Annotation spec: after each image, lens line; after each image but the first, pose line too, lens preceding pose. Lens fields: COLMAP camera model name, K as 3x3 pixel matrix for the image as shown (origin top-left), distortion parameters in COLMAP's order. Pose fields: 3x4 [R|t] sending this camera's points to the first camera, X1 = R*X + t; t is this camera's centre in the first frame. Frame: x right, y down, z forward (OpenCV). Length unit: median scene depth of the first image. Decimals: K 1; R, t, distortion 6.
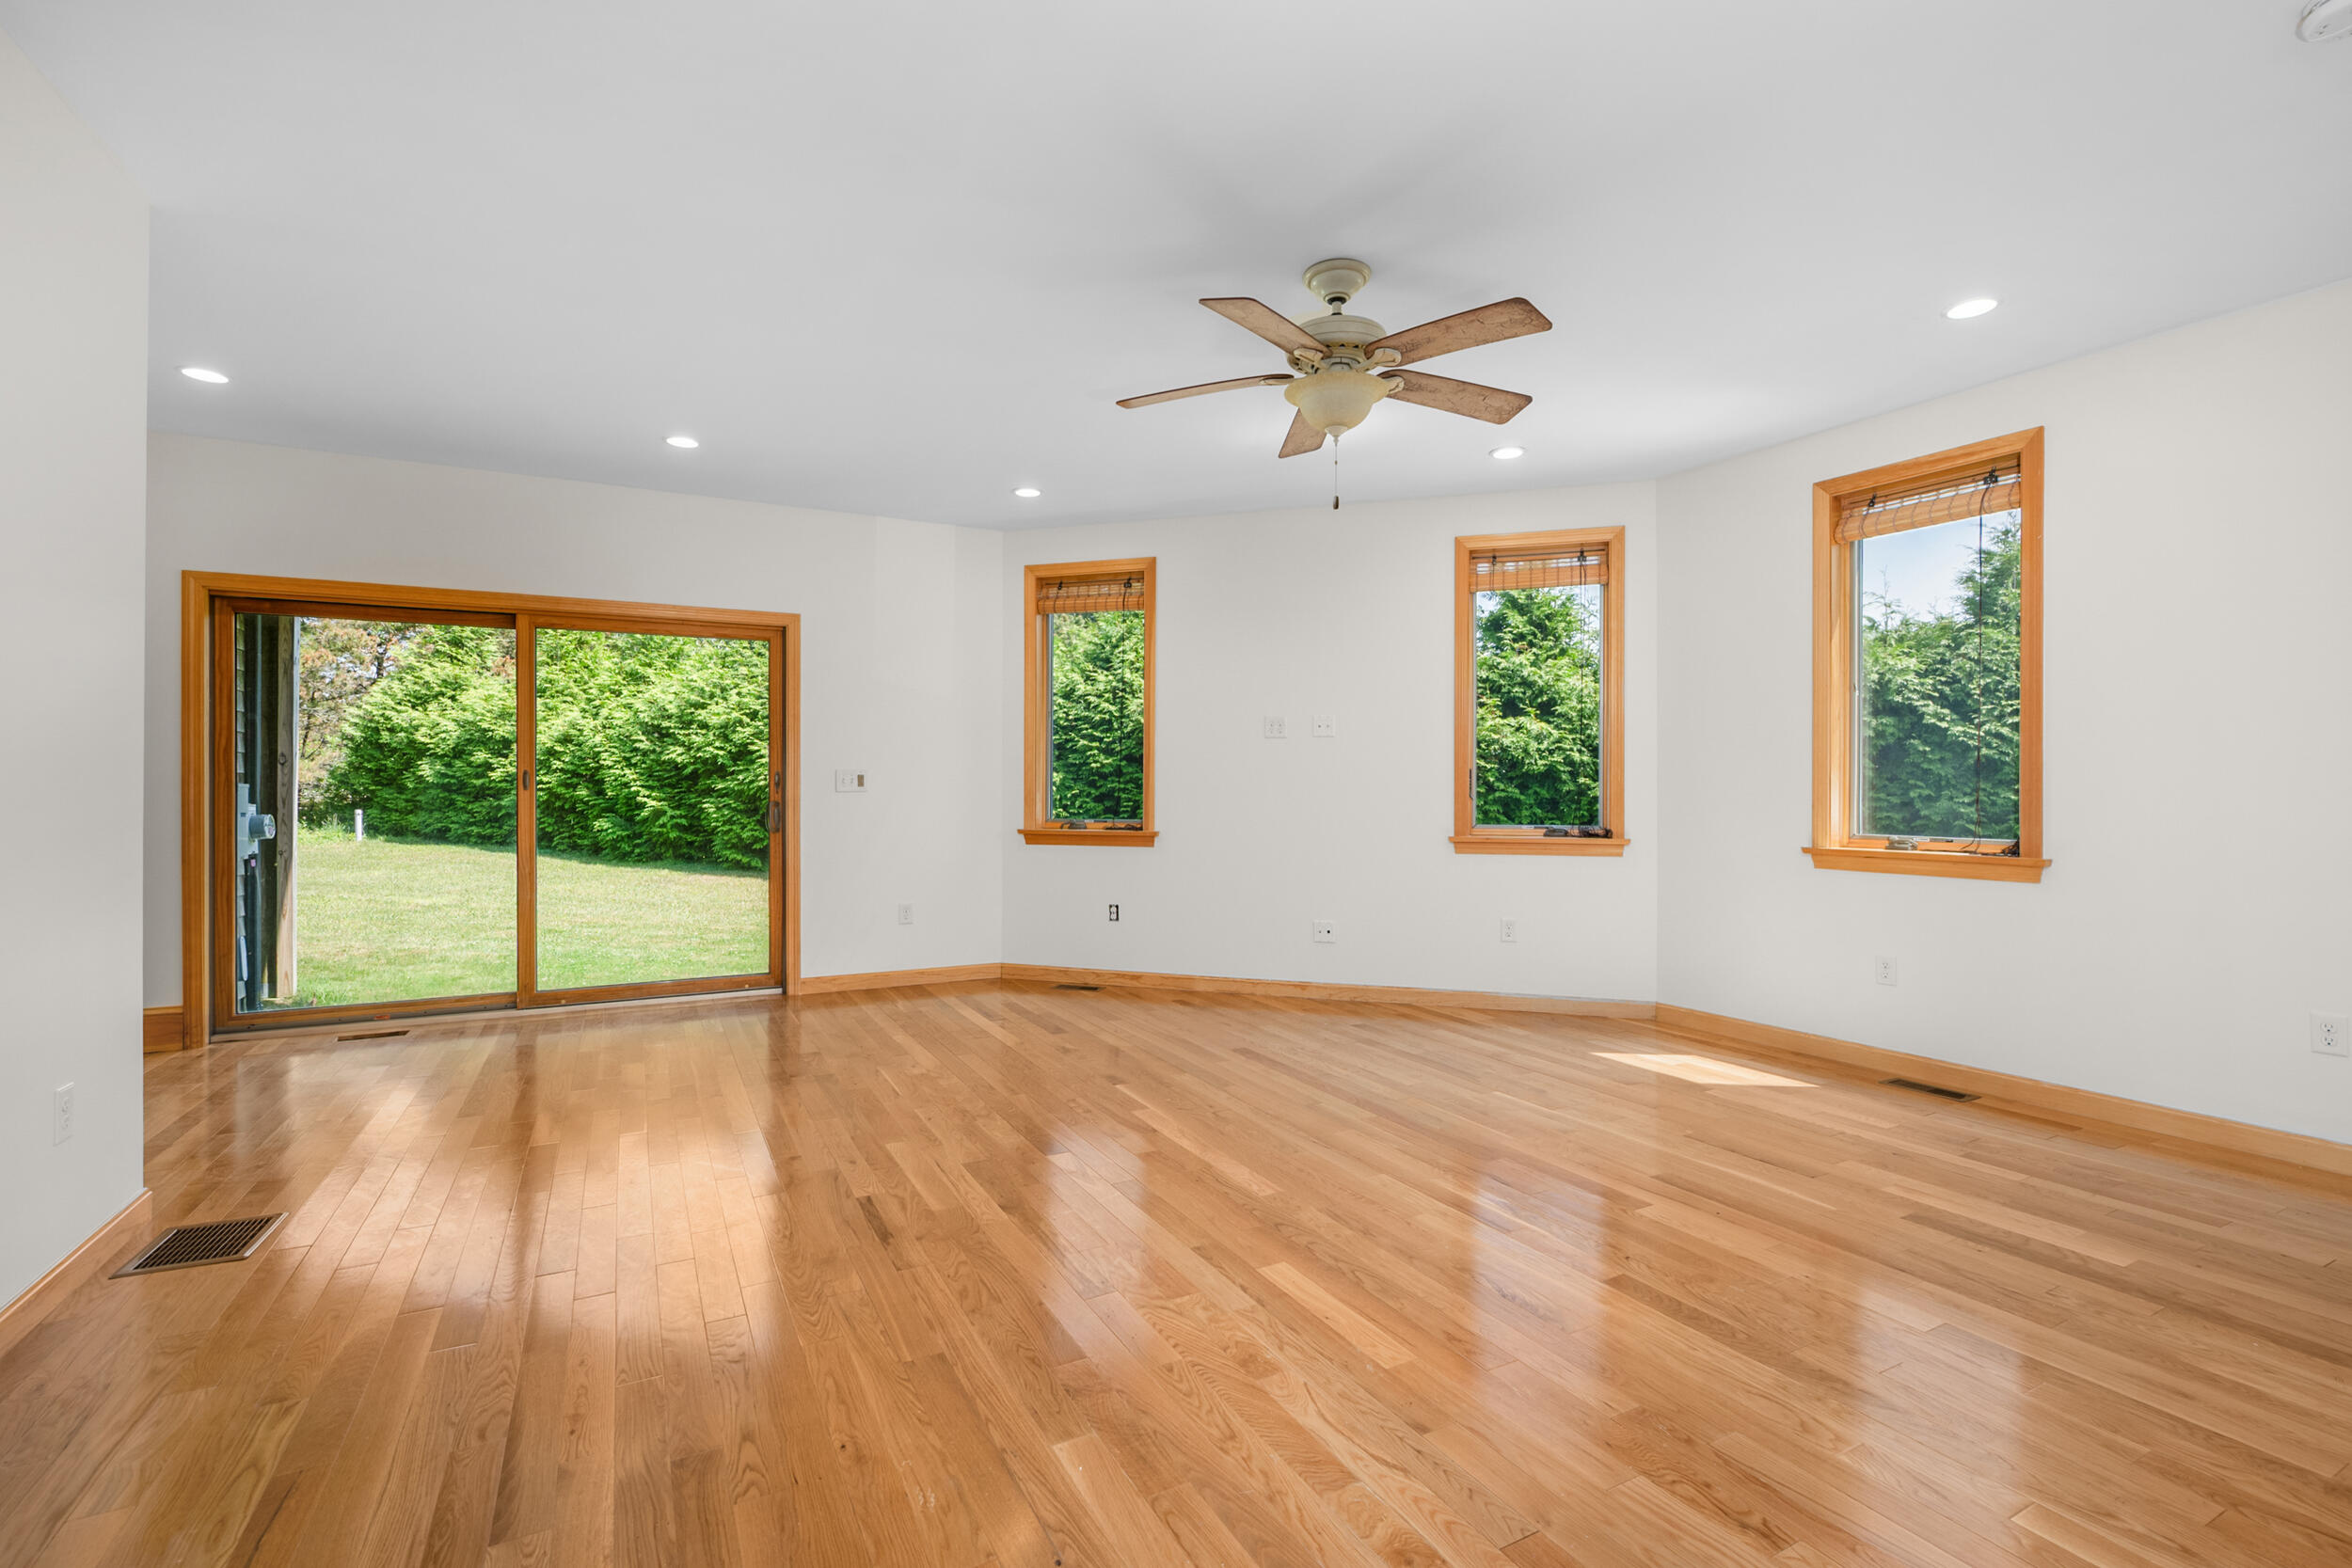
lens RADIAL K [[1037.8, 0, 1137.2], [0, 1037.8, 785.8], [0, 0, 1]] dist [-0.002460, -0.000095]
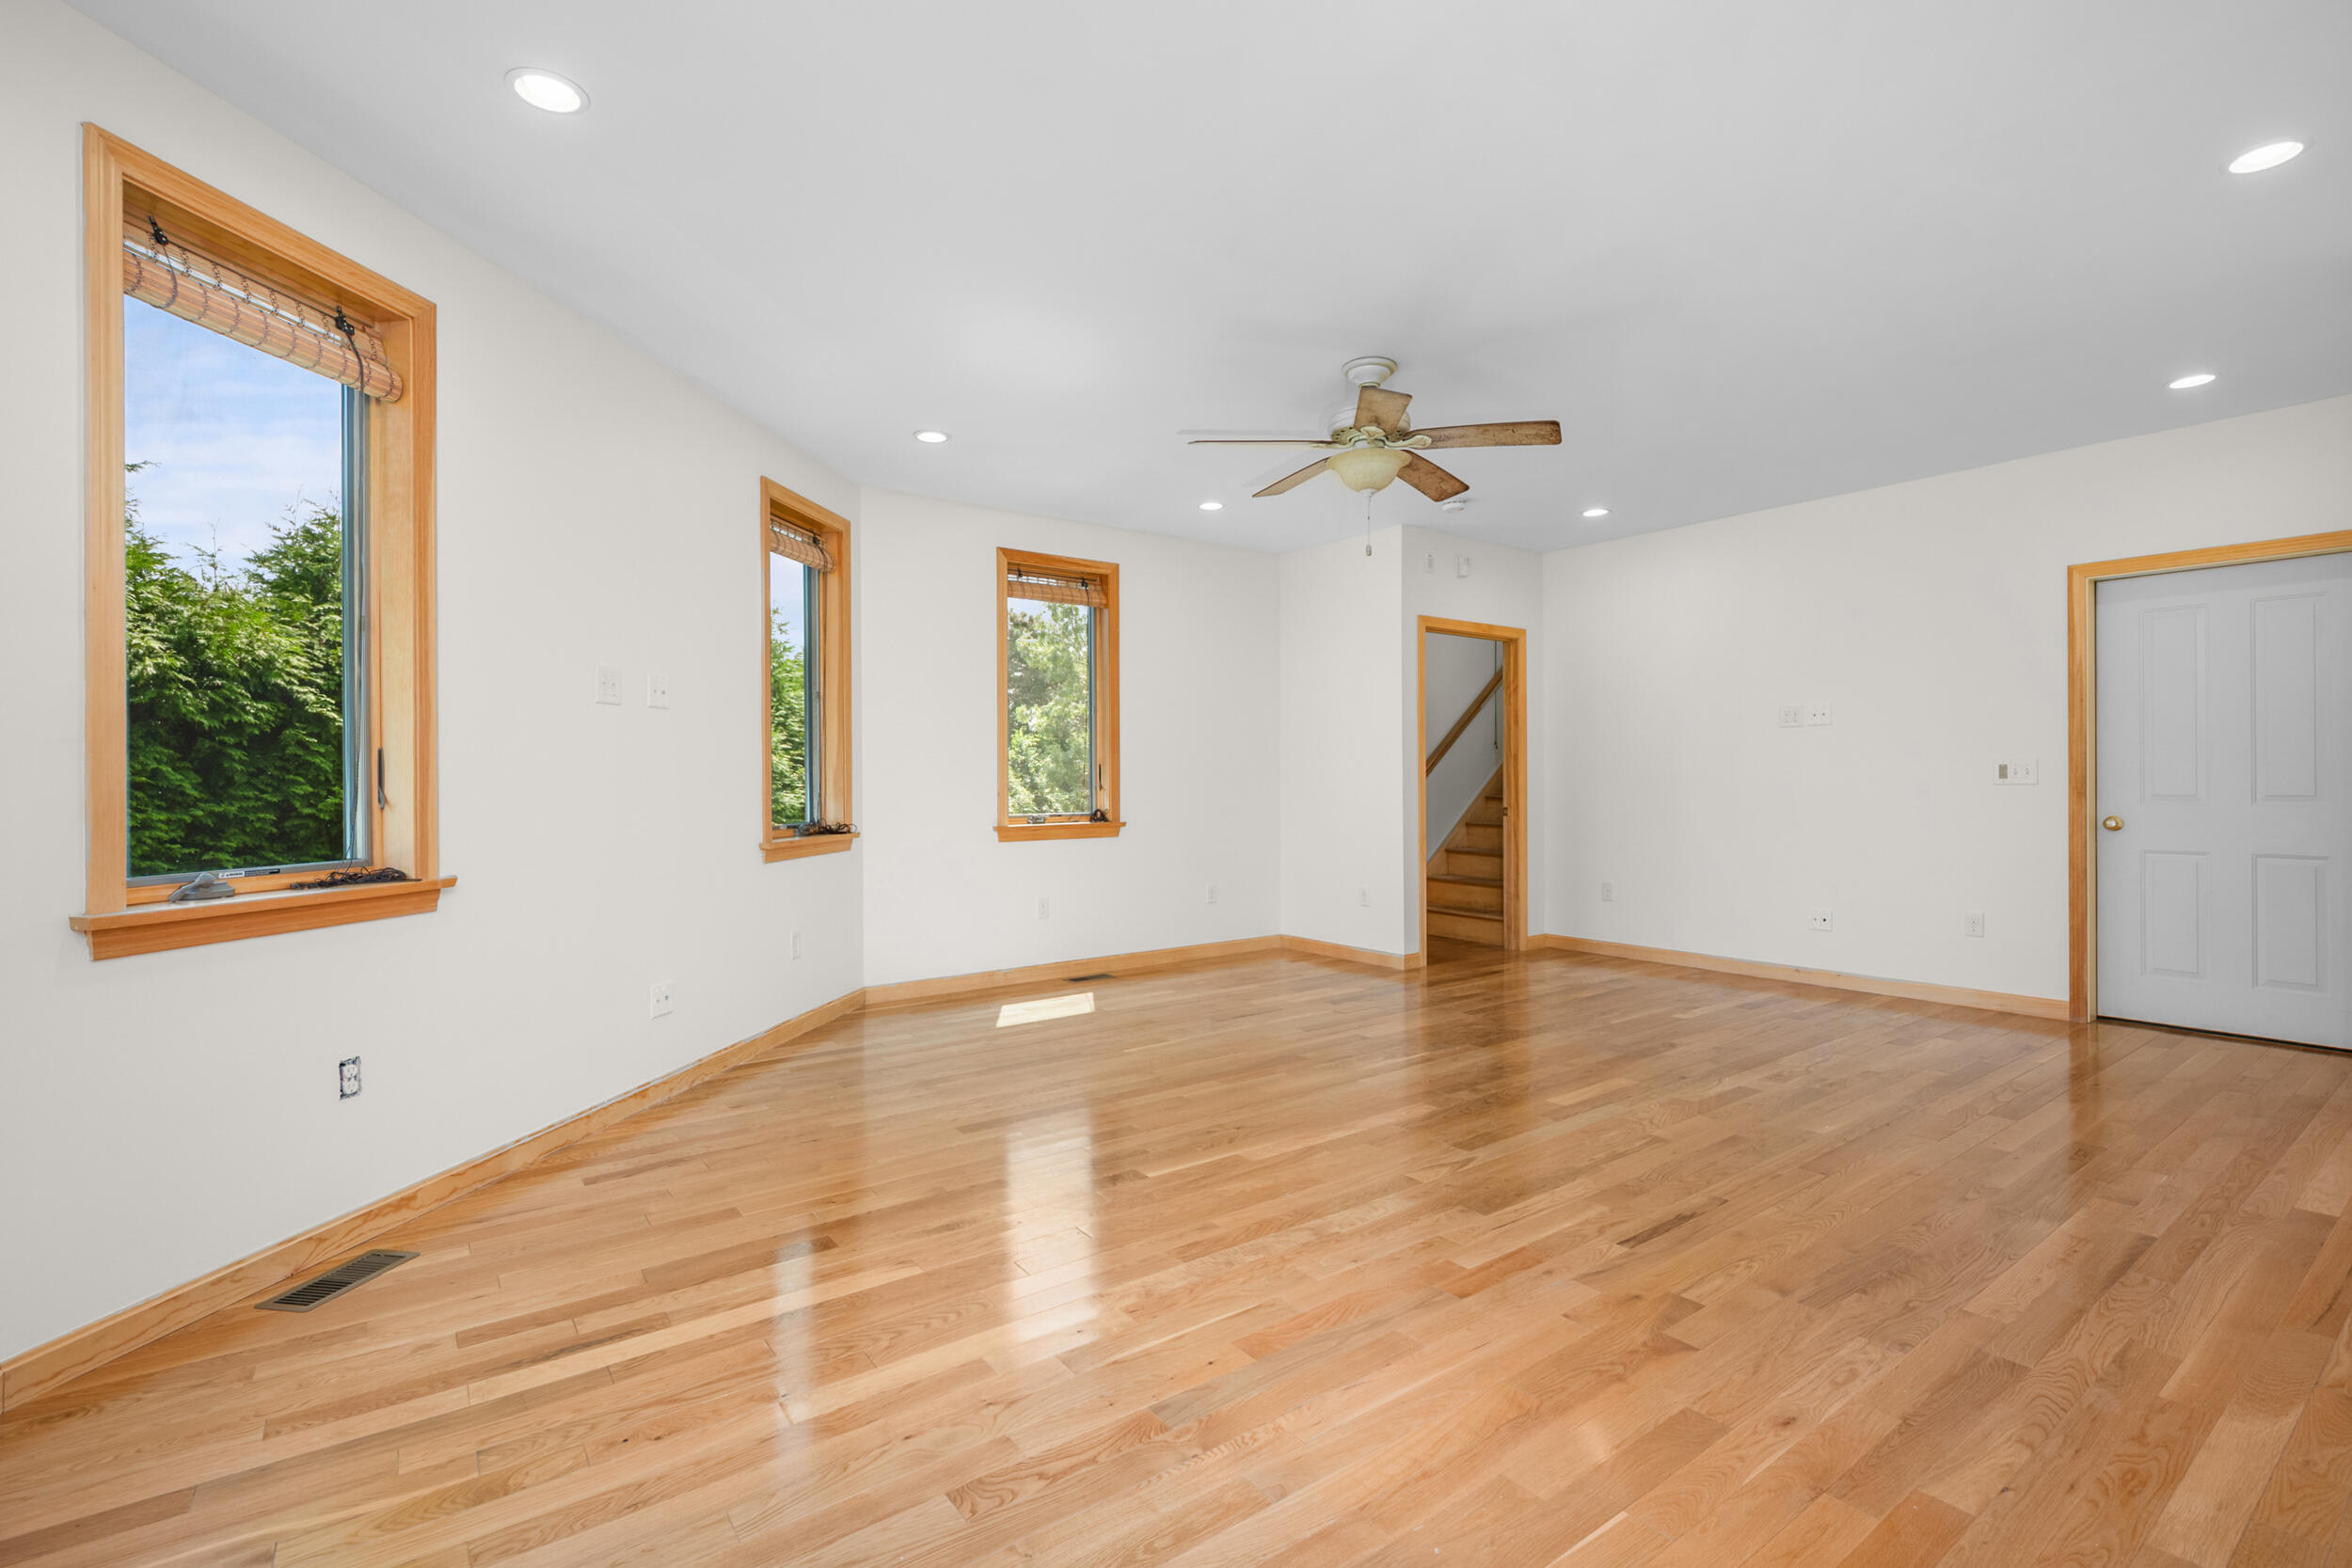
lens RADIAL K [[1093.3, 0, 1180.5], [0, 1093.3, 780.3], [0, 0, 1]] dist [-0.002865, -0.000722]
pose [[-0.188814, -0.002037, 0.982011, -0.736858], [0.004937, 0.999983, 0.003024, -0.001245], [-0.982000, 0.005419, -0.188801, 1.032636]]
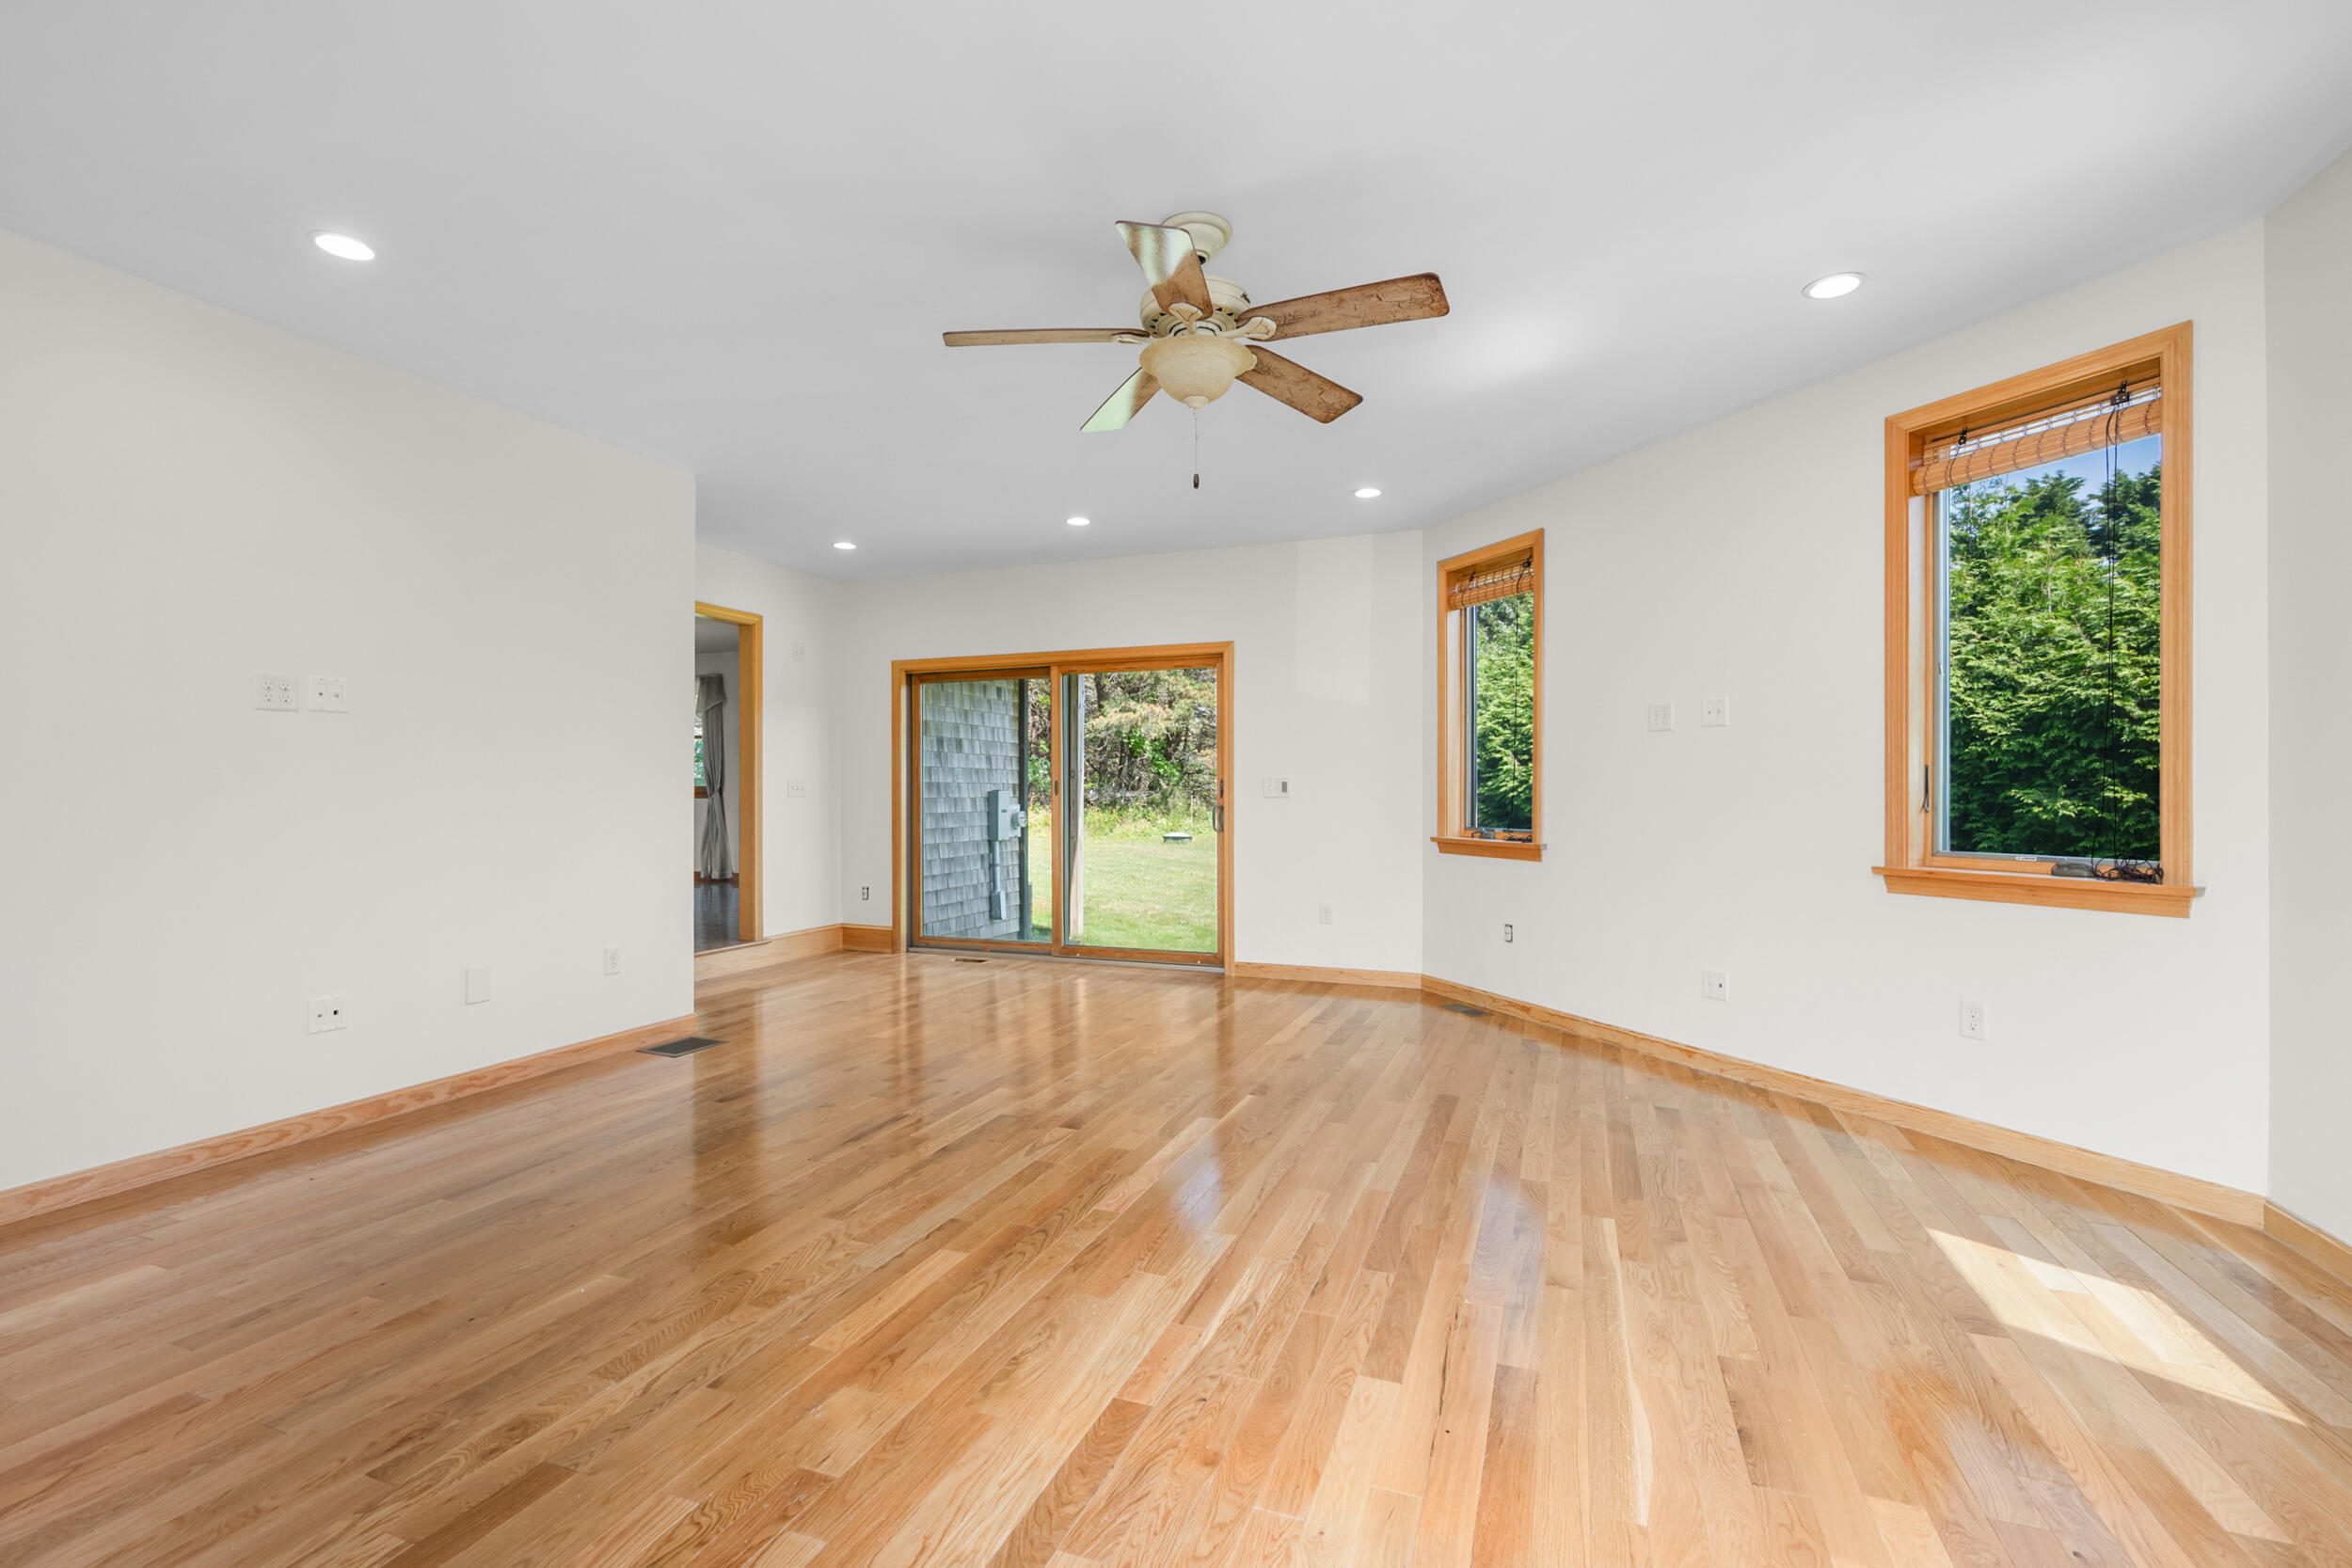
lens RADIAL K [[1007.0, 0, 1166.1], [0, 1007.0, 786.8], [0, 0, 1]] dist [0.001125, 0.000438]
pose [[0.671427, -0.004858, -0.741055, 0.583104], [0.000943, 0.999983, -0.005701, 0.000699], [0.741070, 0.003129, 0.671420, 0.271318]]
